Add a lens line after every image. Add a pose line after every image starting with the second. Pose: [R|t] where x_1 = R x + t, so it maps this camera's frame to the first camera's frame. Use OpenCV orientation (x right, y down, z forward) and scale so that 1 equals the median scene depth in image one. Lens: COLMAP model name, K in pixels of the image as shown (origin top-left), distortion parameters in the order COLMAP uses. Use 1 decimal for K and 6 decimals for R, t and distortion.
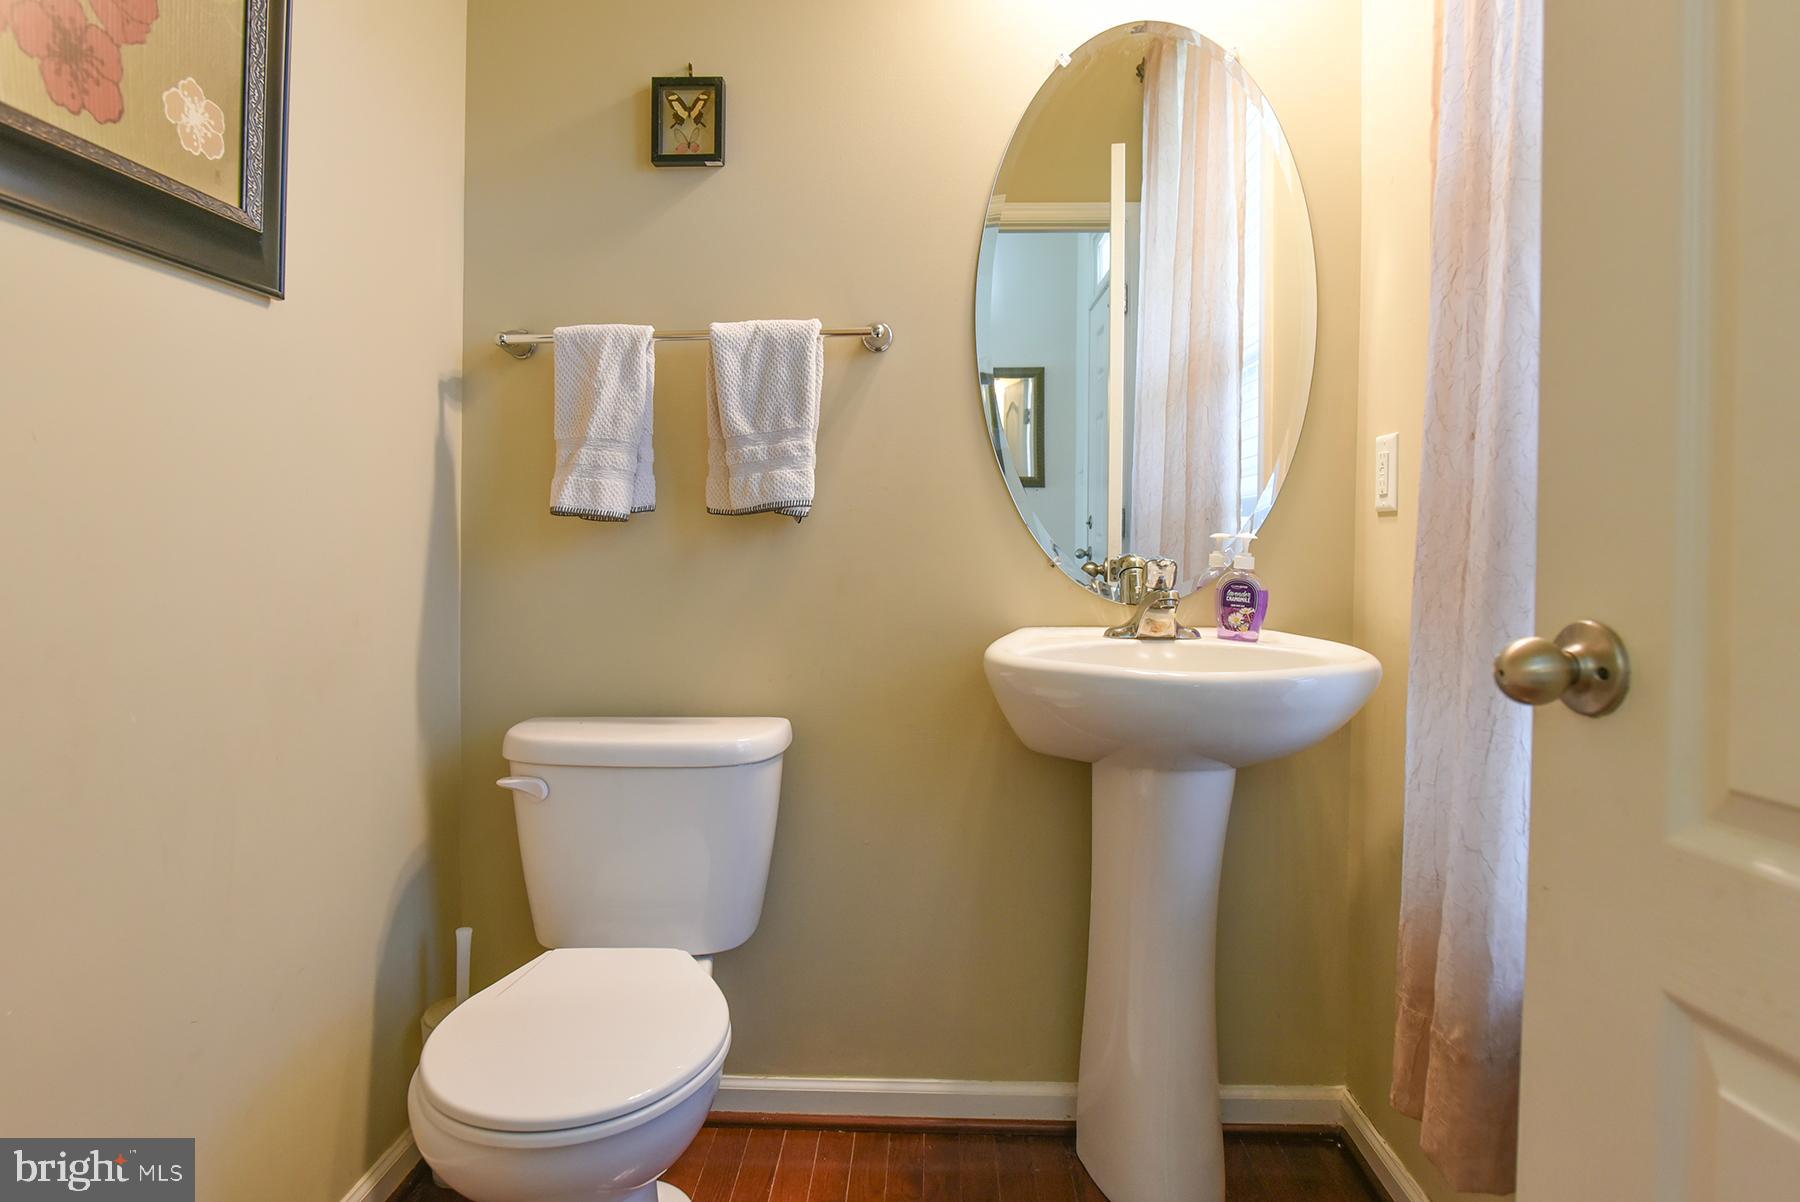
lens RADIAL K [[1040.9, 0, 903.2], [0, 1040.9, 605.8], [0, 0, 1]] dist [-0.040985, 0.017442]
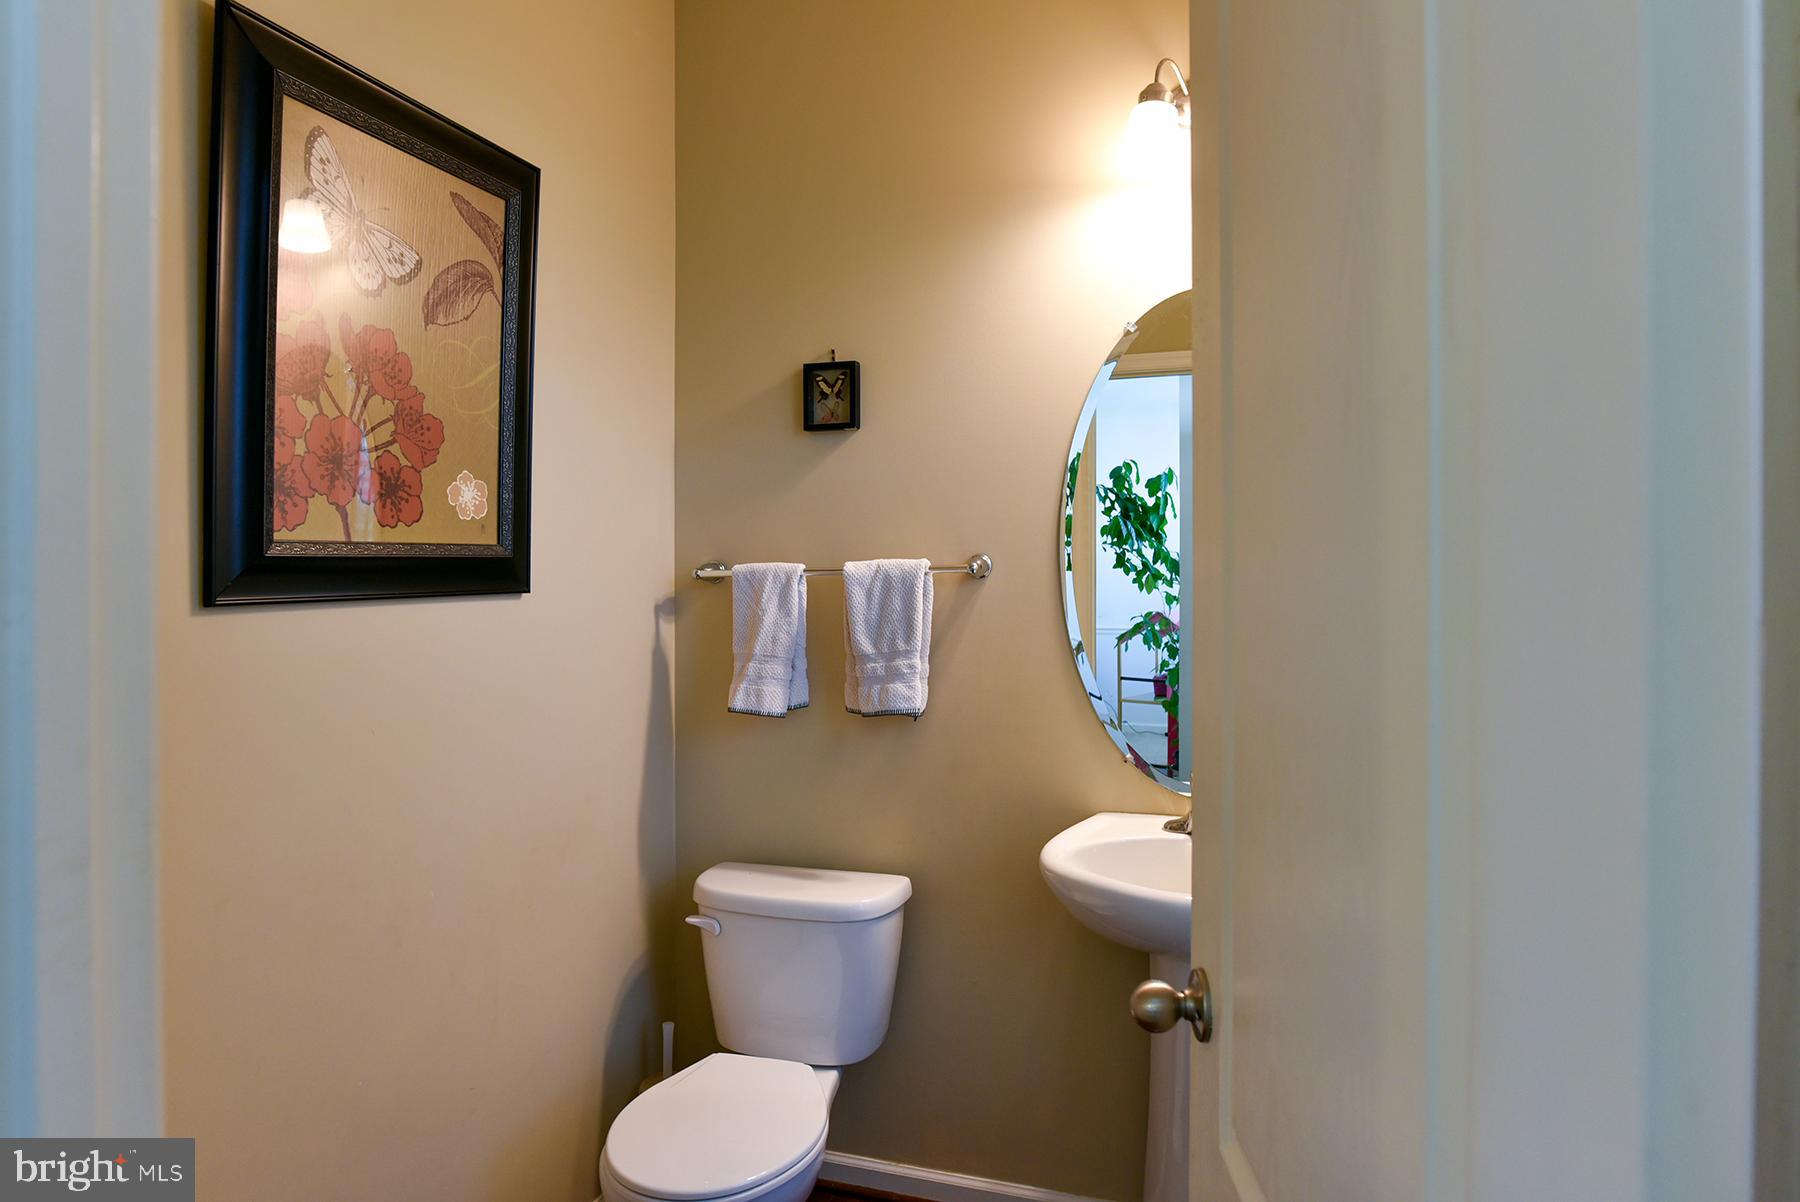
lens RADIAL K [[1040.9, 0, 903.2], [0, 1040.9, 605.8], [0, 0, 1]] dist [-0.040985, 0.017442]
pose [[0.953863, -0.005394, -0.300195, 0.262526], [0.000837, 0.999882, -0.015307, -0.202075], [0.300242, 0.014350, 0.953755, -0.182876]]
